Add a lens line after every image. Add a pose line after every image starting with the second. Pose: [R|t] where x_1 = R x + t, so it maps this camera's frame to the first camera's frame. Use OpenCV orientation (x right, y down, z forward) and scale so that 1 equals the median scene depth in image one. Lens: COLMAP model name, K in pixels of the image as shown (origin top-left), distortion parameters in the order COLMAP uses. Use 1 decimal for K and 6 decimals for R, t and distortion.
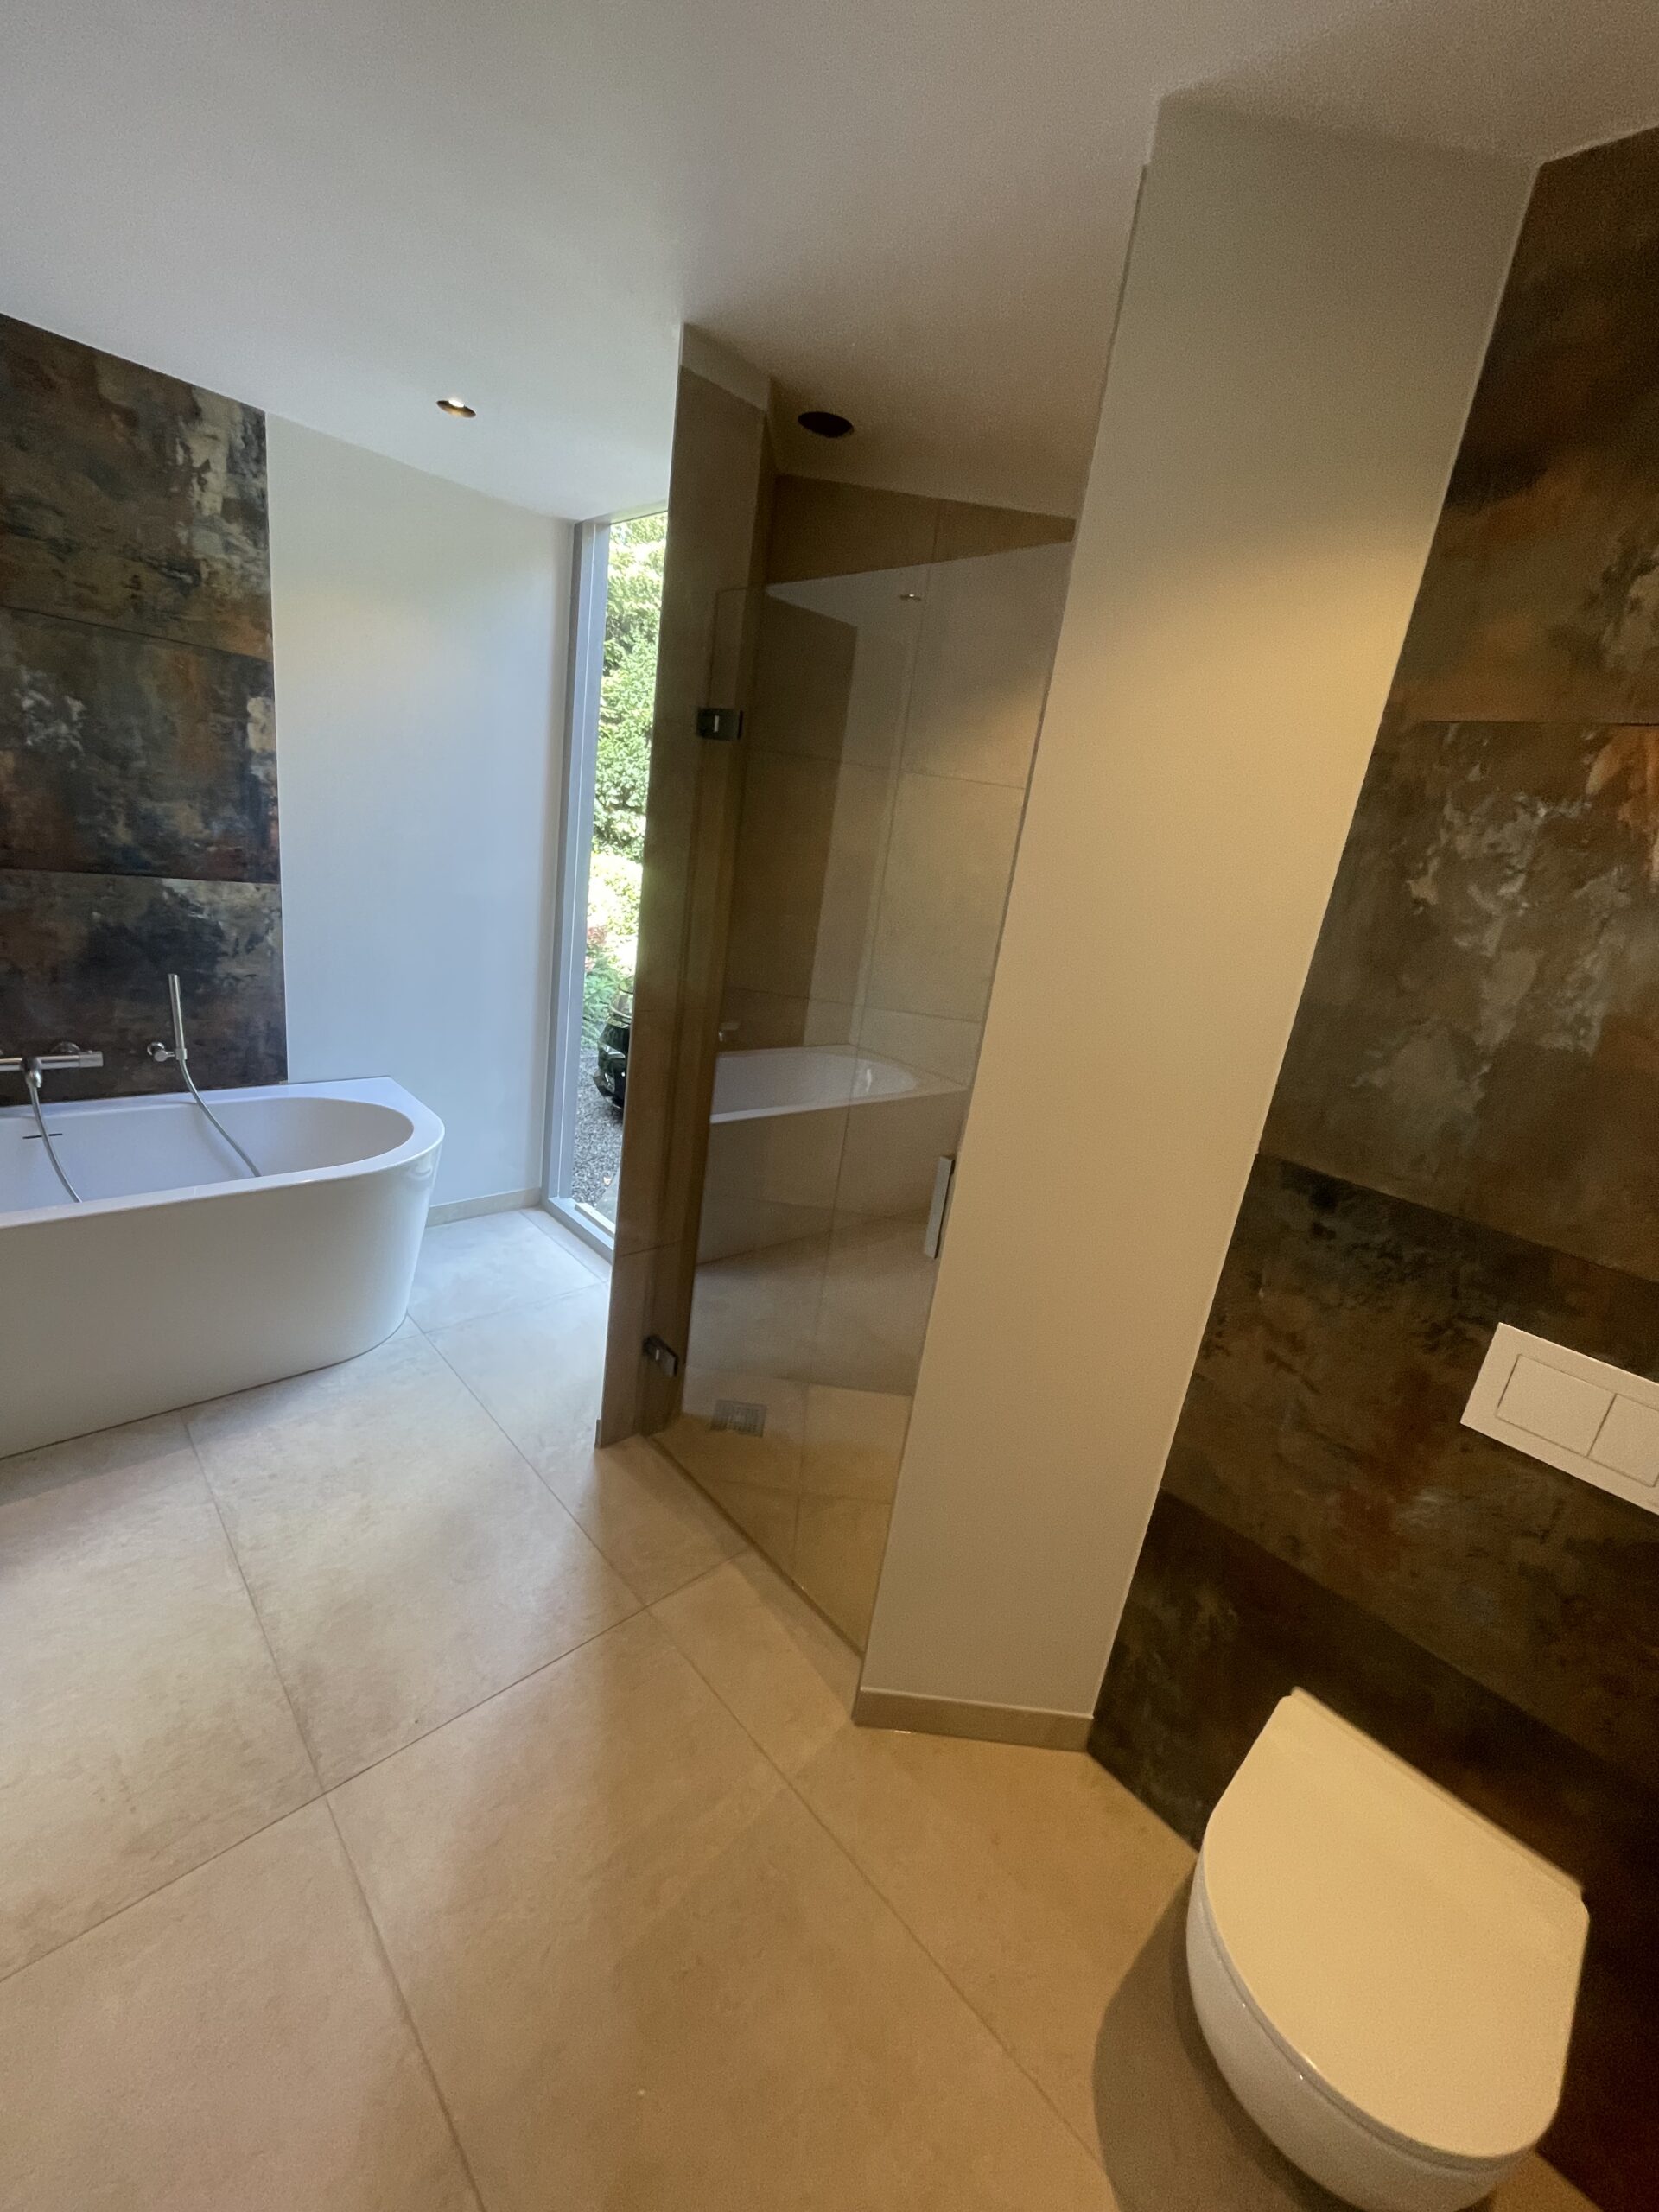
lens RADIAL K [[889.2, 0, 833.7], [0, 889.2, 1100.3], [0, 0, 1]] dist [-0.002768, -0.000727]
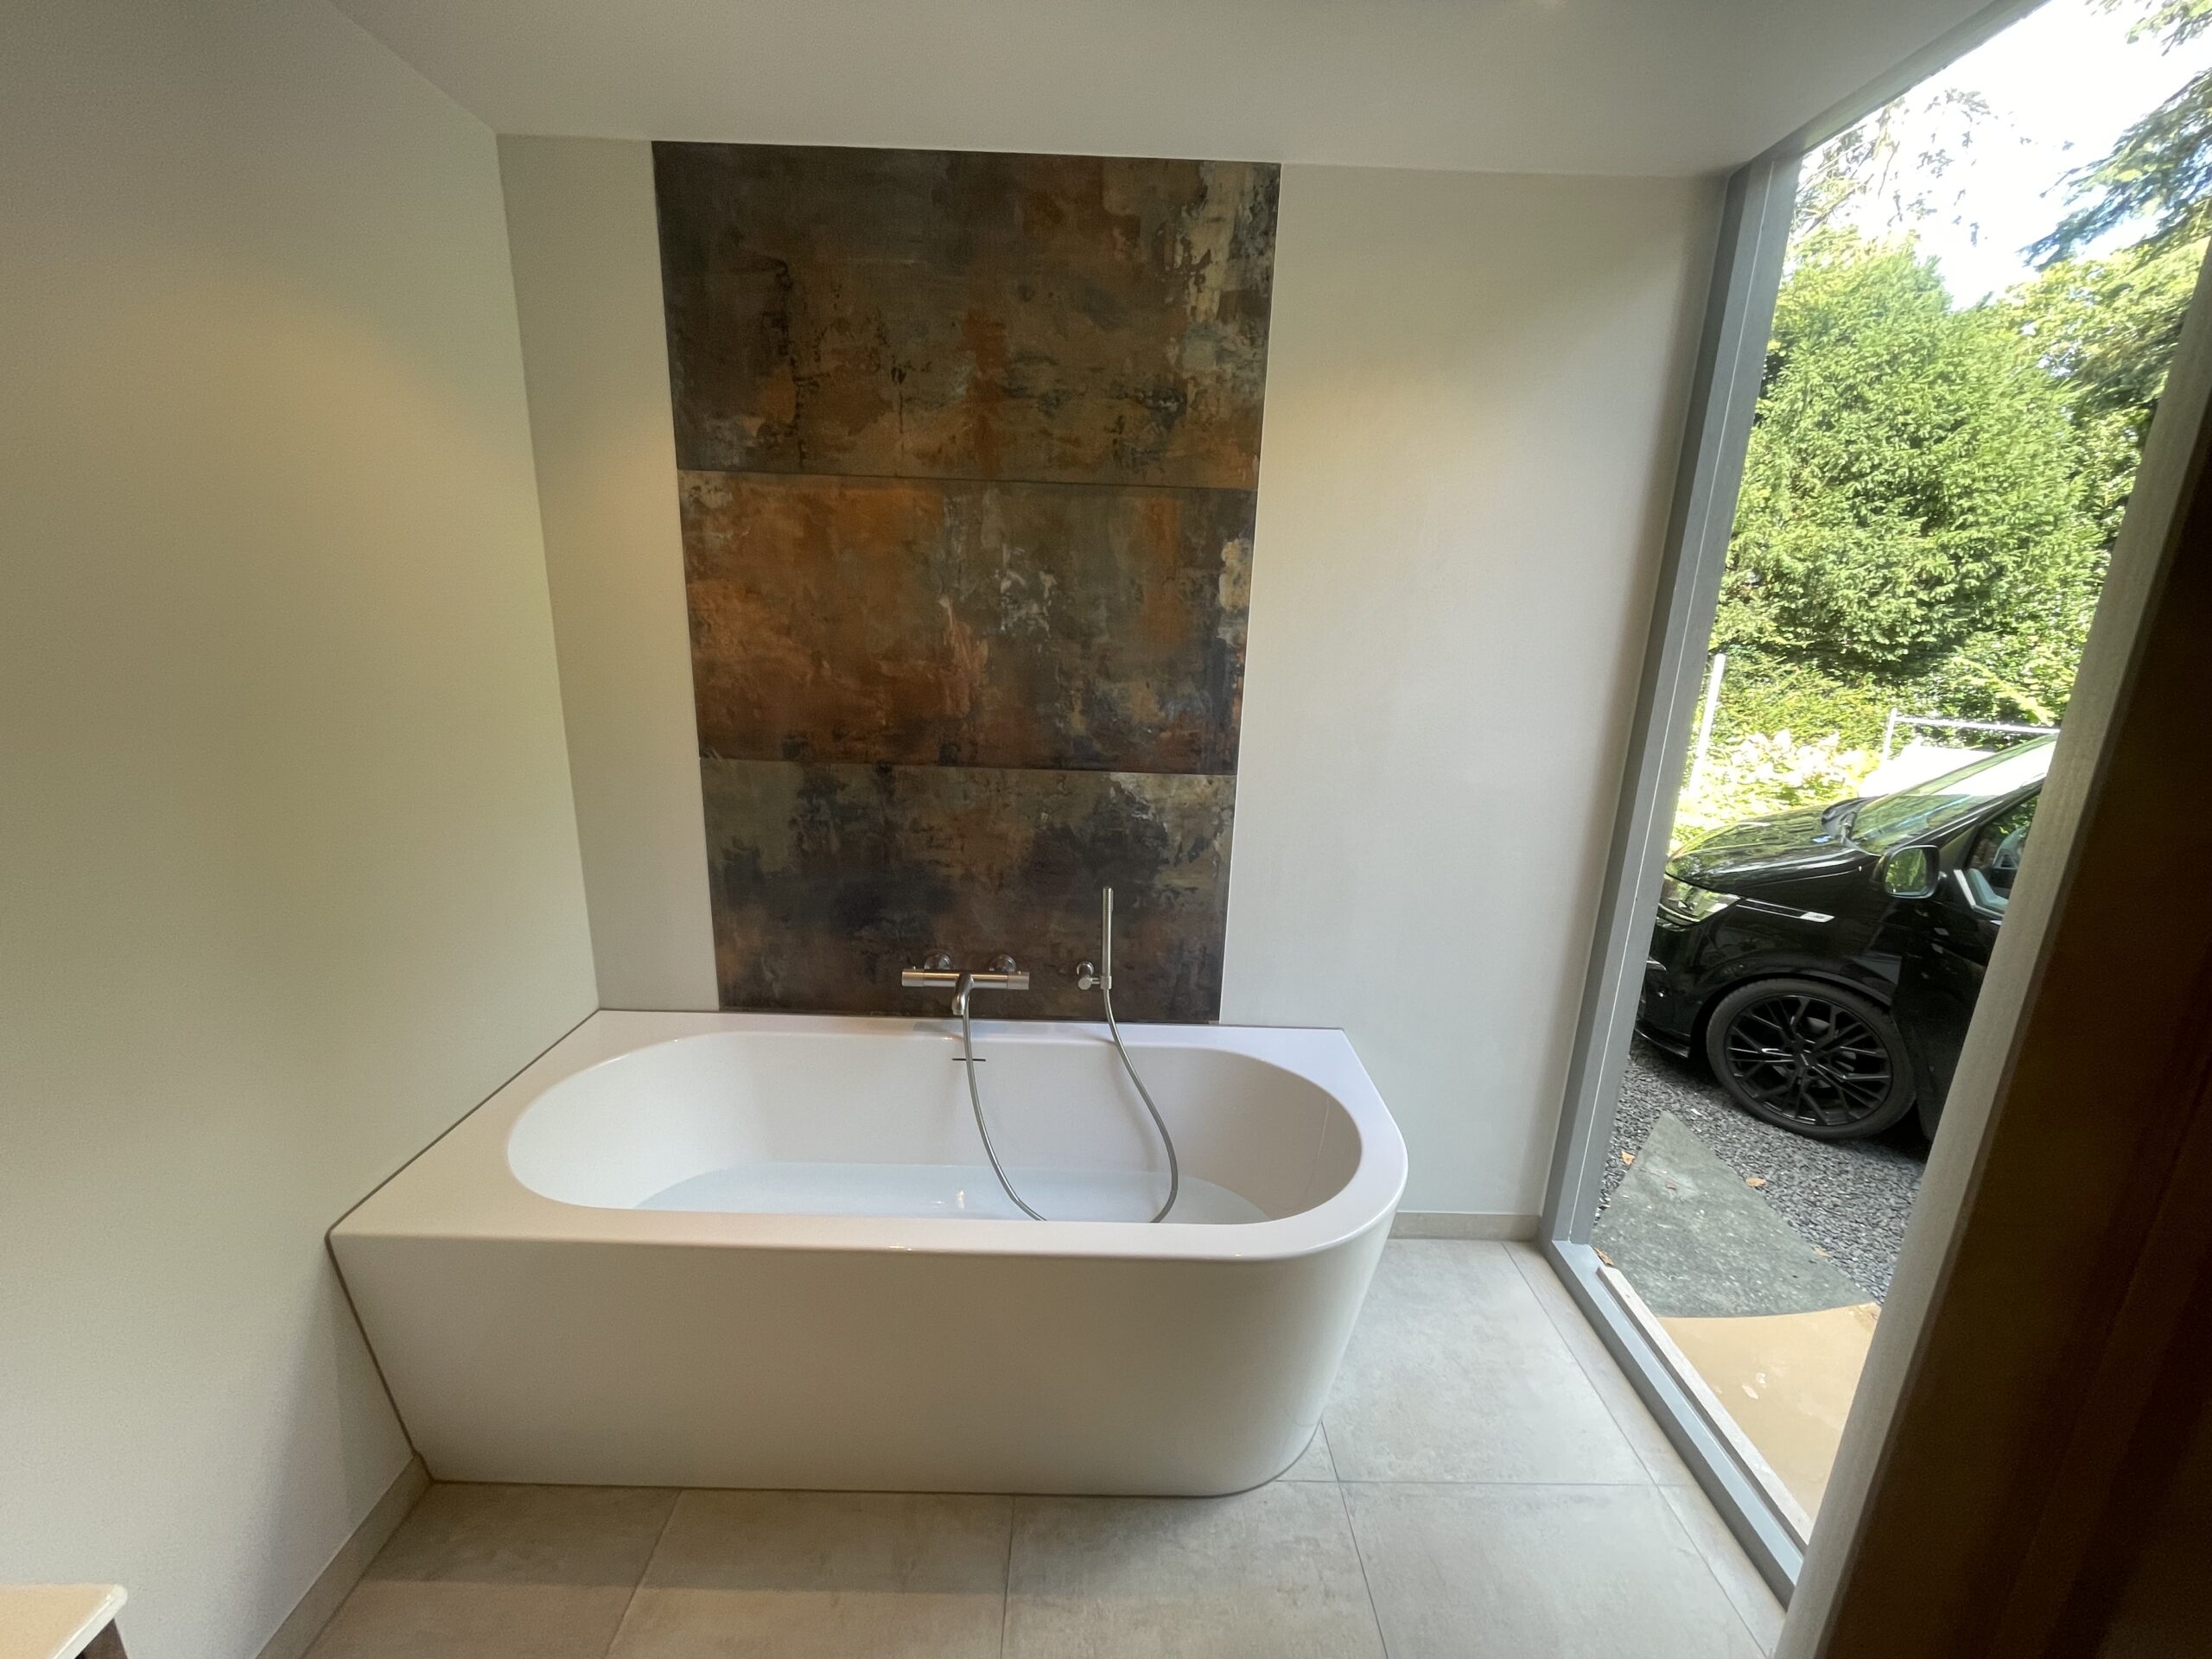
lens RADIAL K [[889.2, 0, 1096.8], [0, 889.2, 824.7], [0, 0, 1]] dist [-0.002768, -0.000727]
pose [[0.720163, 0.056781, -0.691478, -0.243453], [-0.133013, 0.989458, -0.057281, -0.192794], [0.680936, 0.133227, 0.720123, 0.509235]]
